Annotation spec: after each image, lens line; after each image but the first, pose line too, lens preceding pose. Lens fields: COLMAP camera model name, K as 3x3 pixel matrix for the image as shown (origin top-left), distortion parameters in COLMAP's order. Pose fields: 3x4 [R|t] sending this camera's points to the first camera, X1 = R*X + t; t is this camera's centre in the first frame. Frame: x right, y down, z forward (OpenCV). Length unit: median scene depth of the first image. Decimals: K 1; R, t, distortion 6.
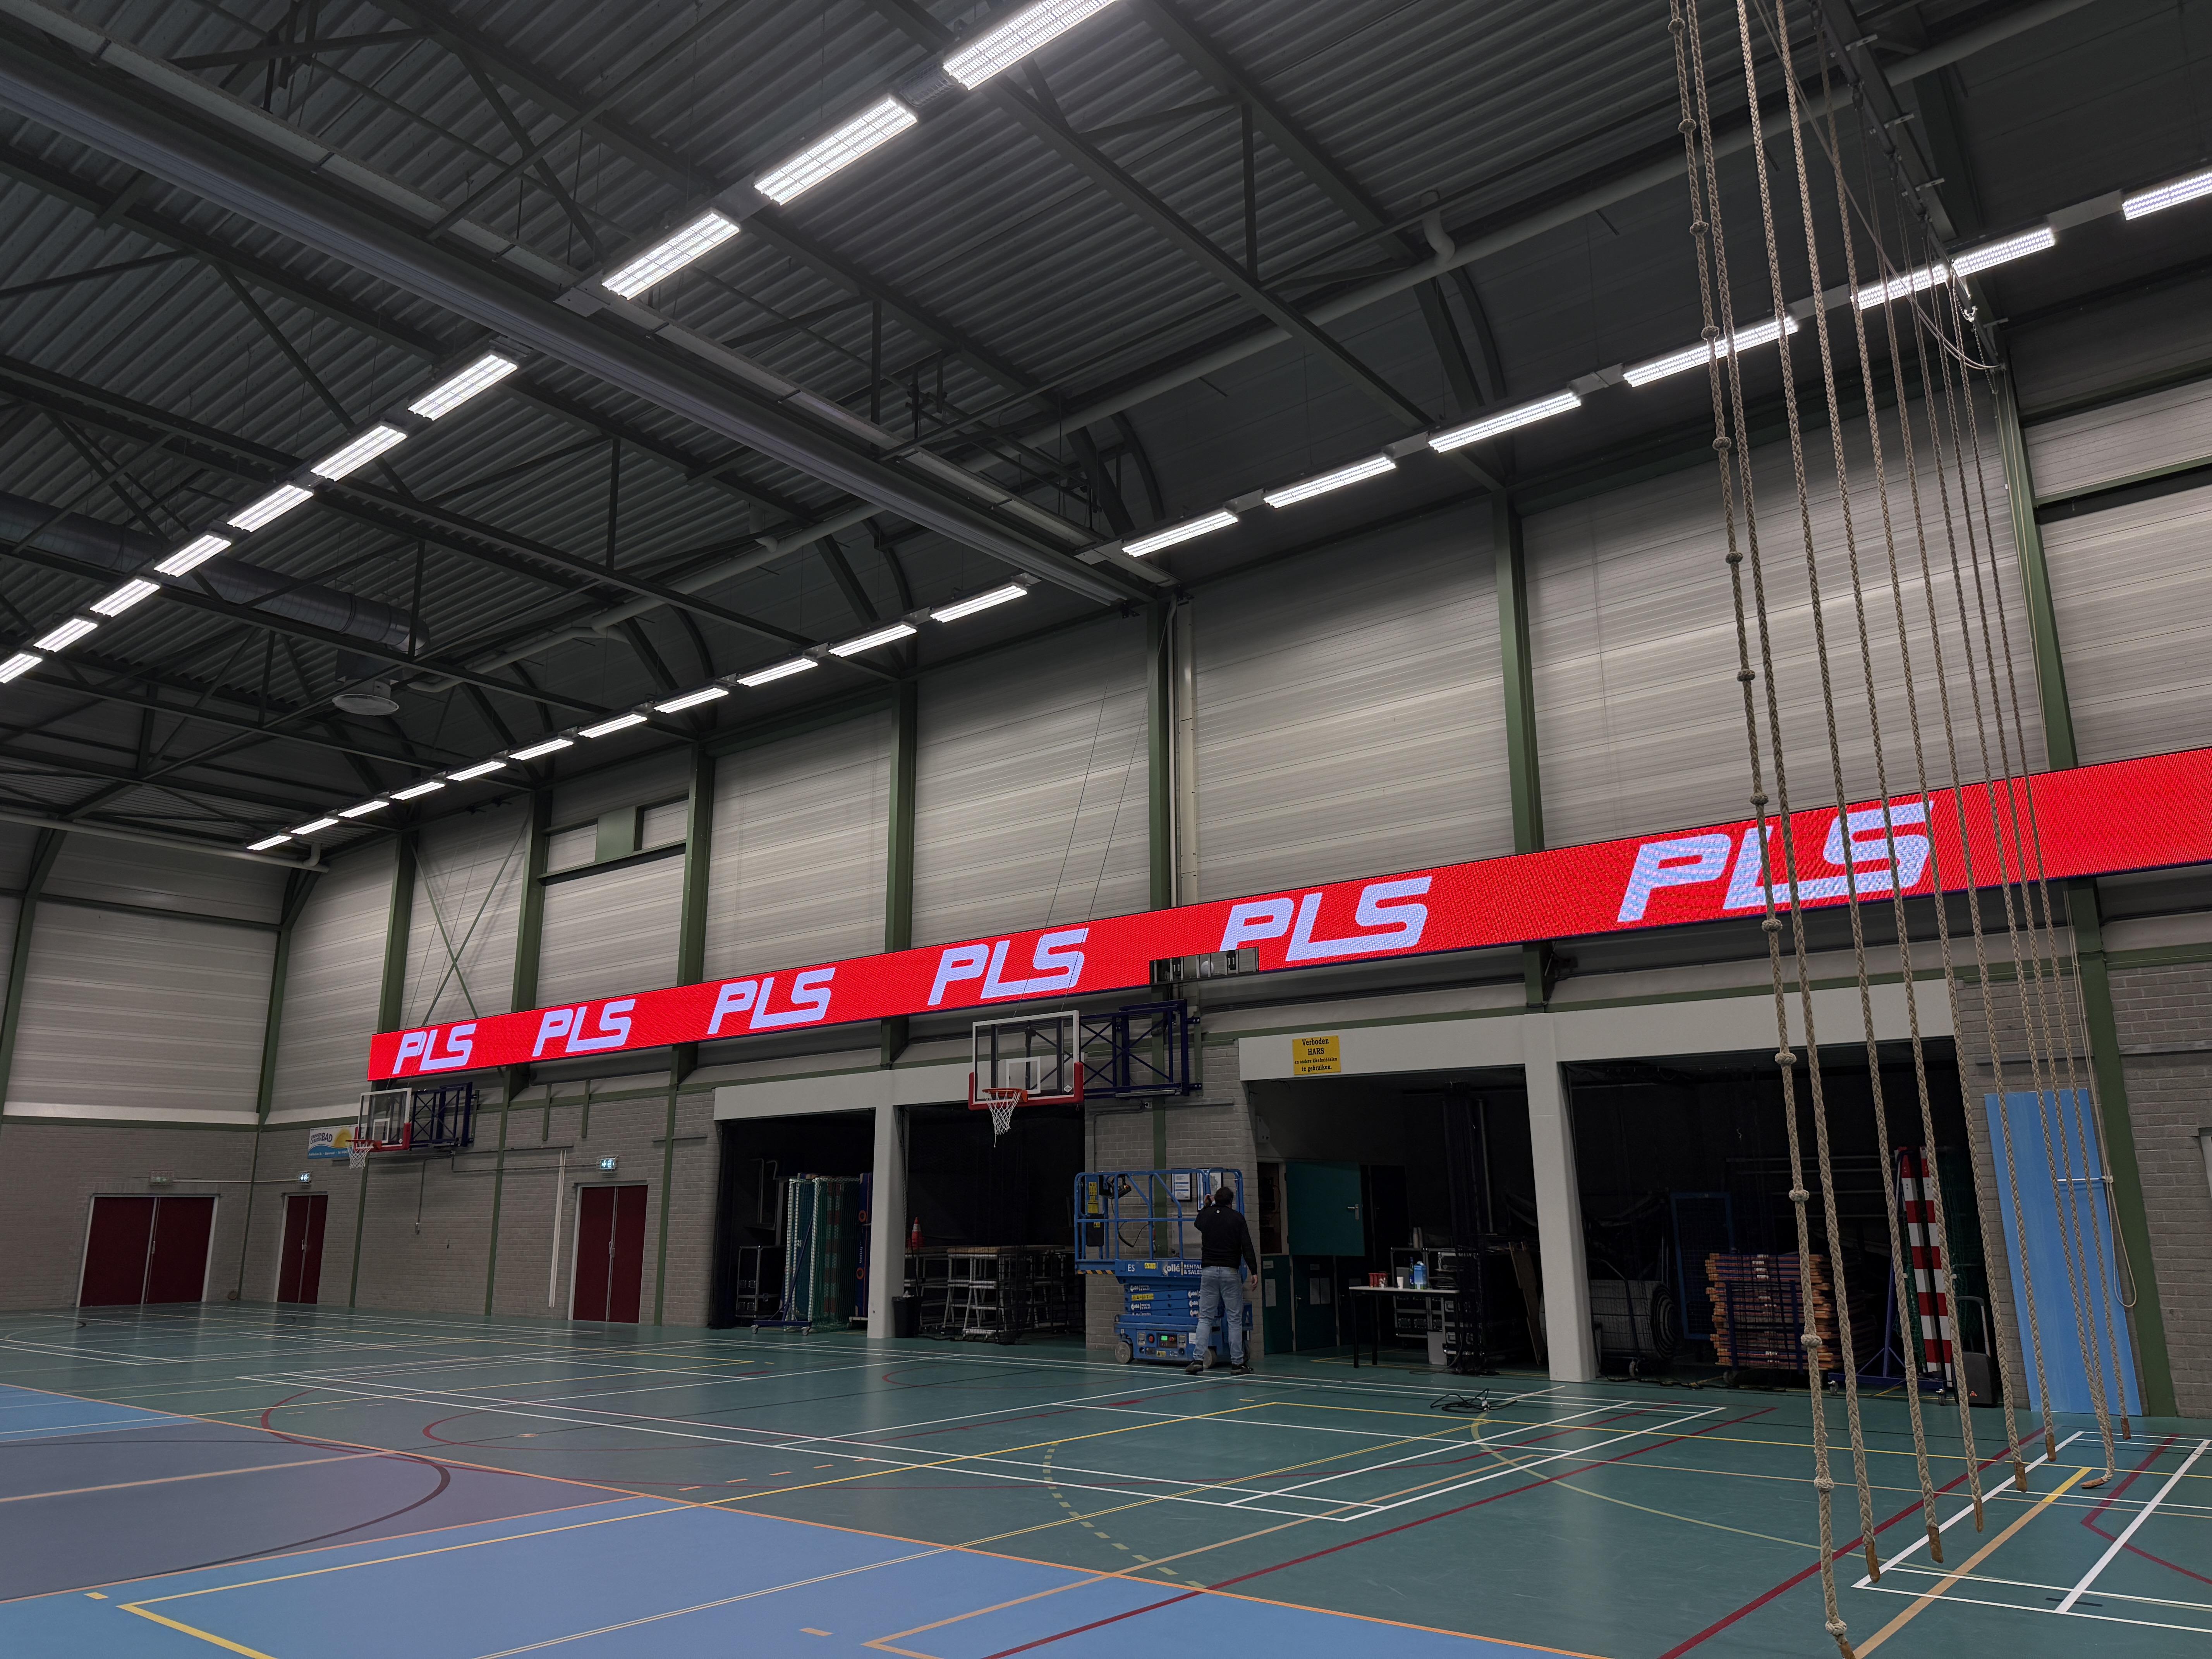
lens RADIAL K [[1529.9, 0, 1109.4], [0, 1529.9, 817.3], [0, 0, 1]] dist [0.063262, -0.075803]
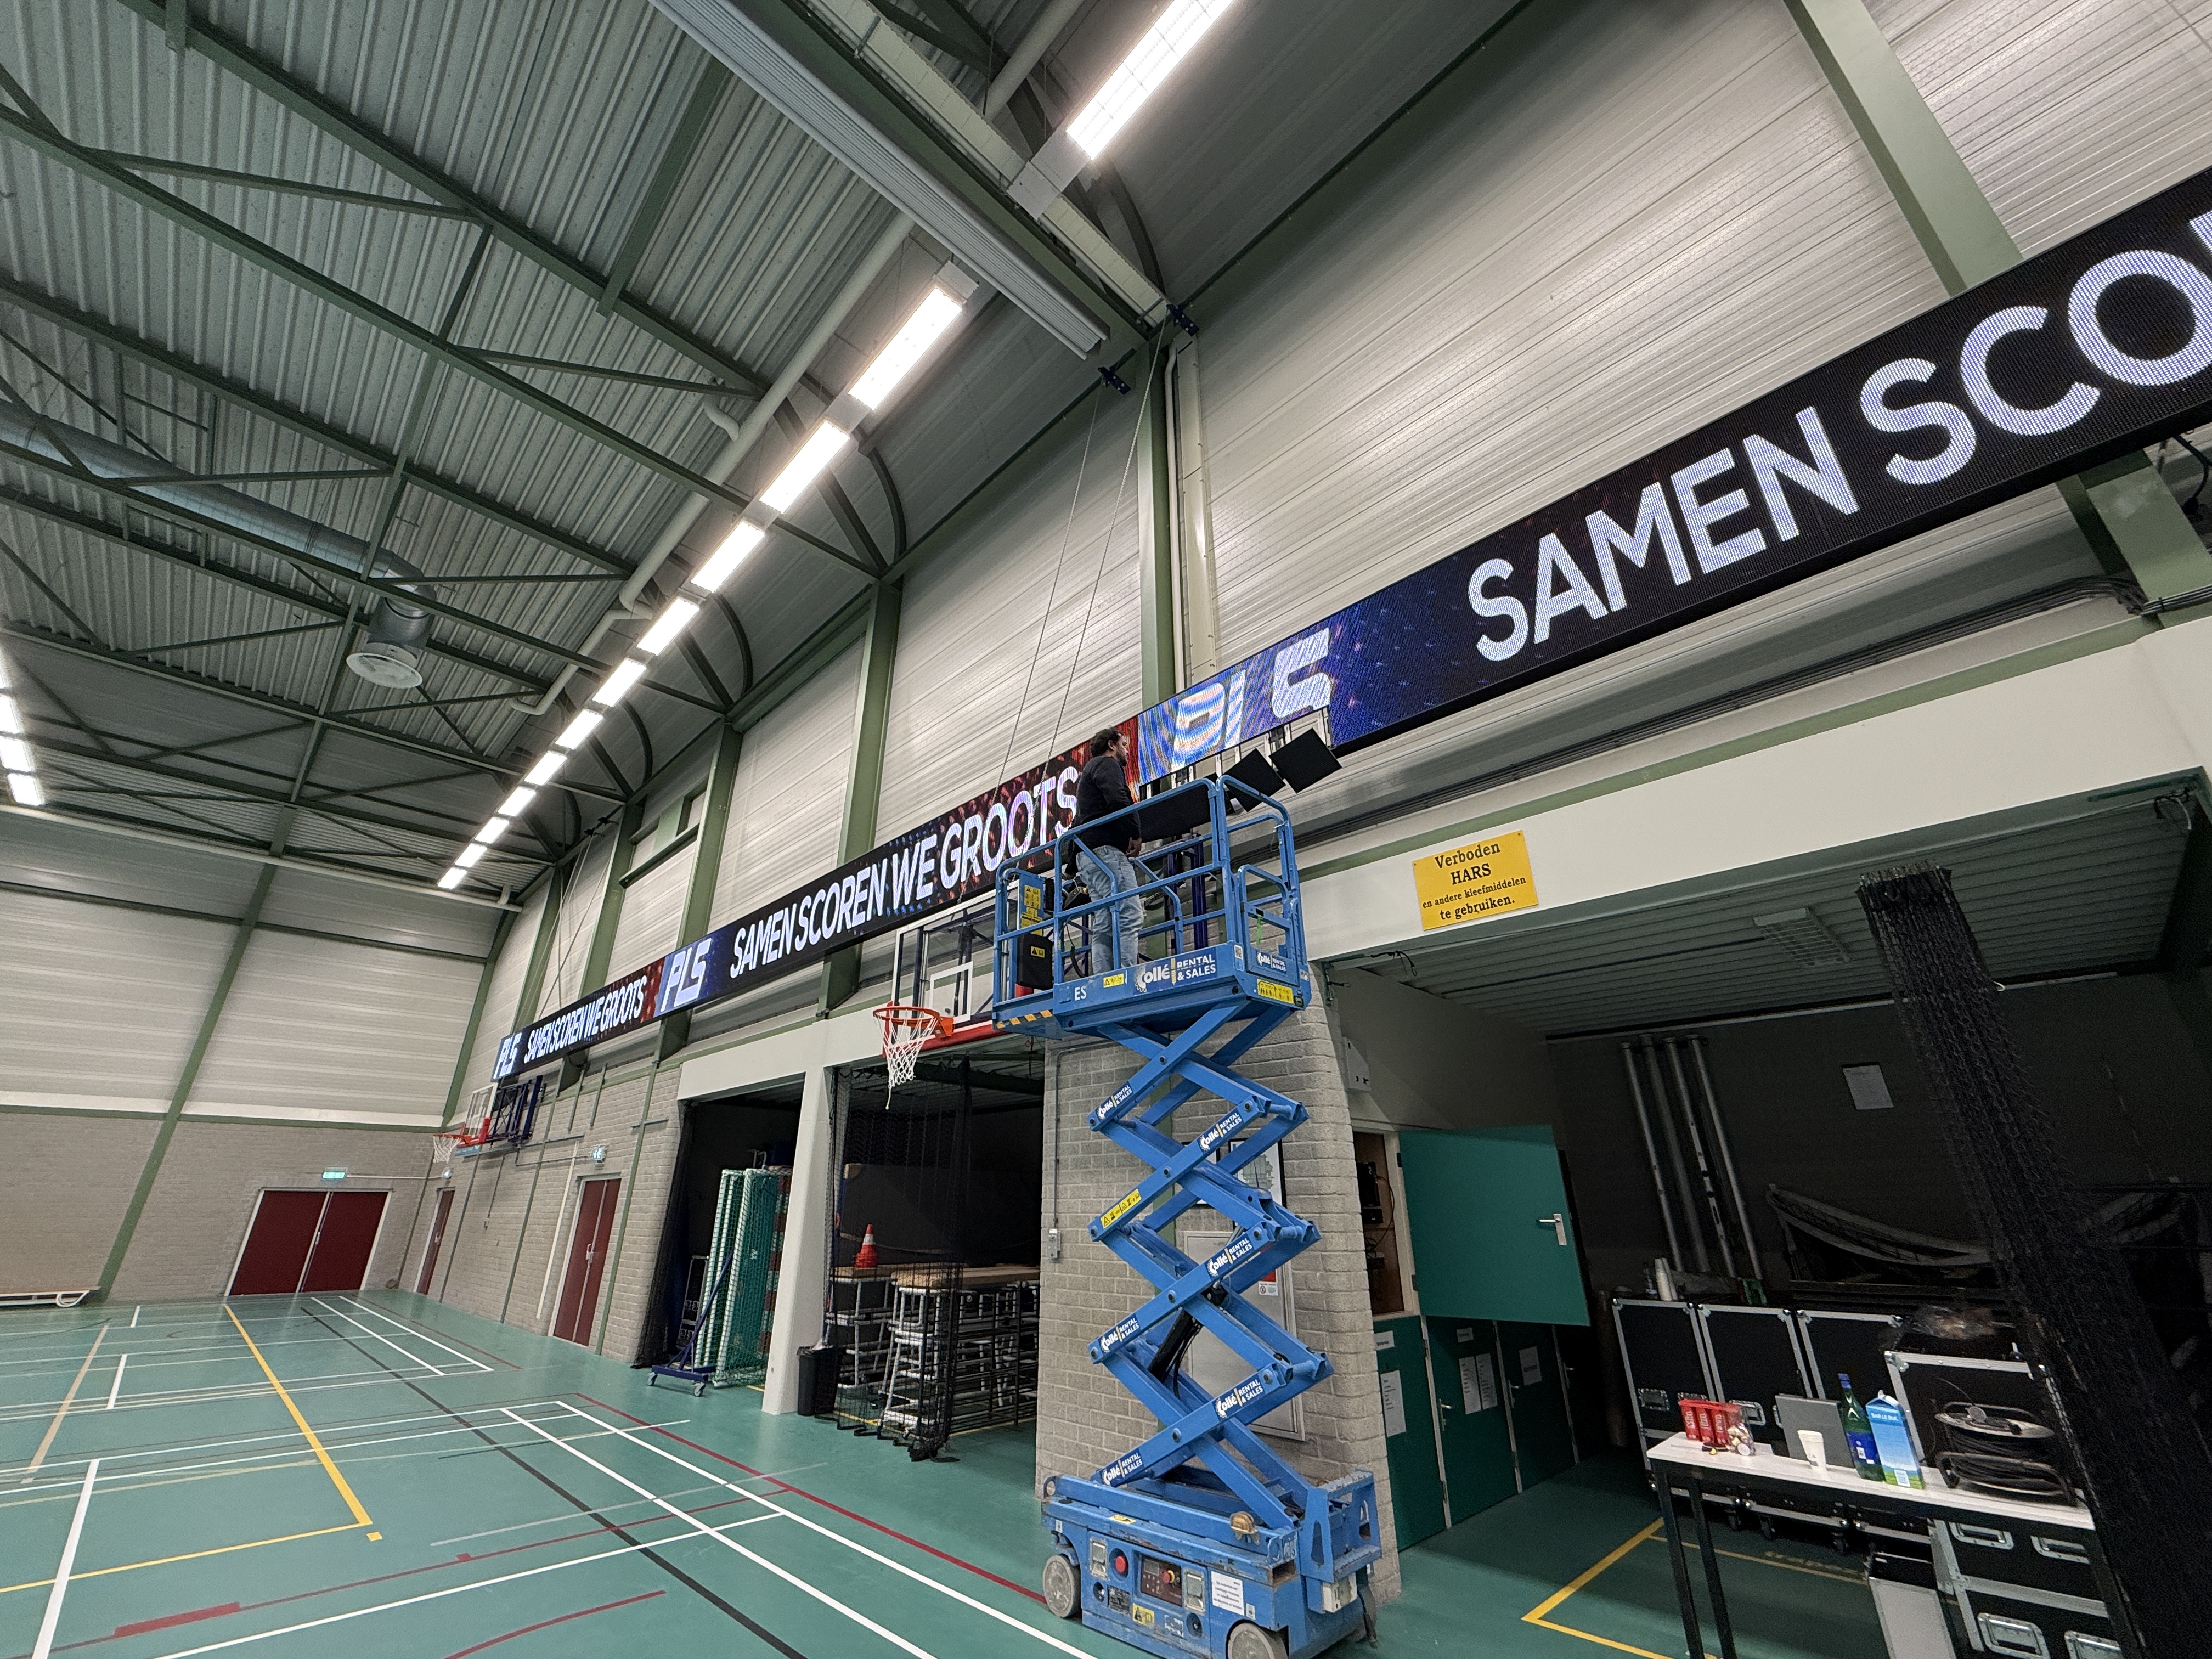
lens RADIAL K [[878.3, 0, 1100.5], [0, 878.3, 831.4], [0, 0, 1]] dist [0.000253, 0.000388]
pose [[0.993056, -0.039790, -0.110709, 0.038184], [0.022110, 0.987421, -0.156560, 0.130487], [0.115546, 0.153025, 0.981444, 0.523168]]
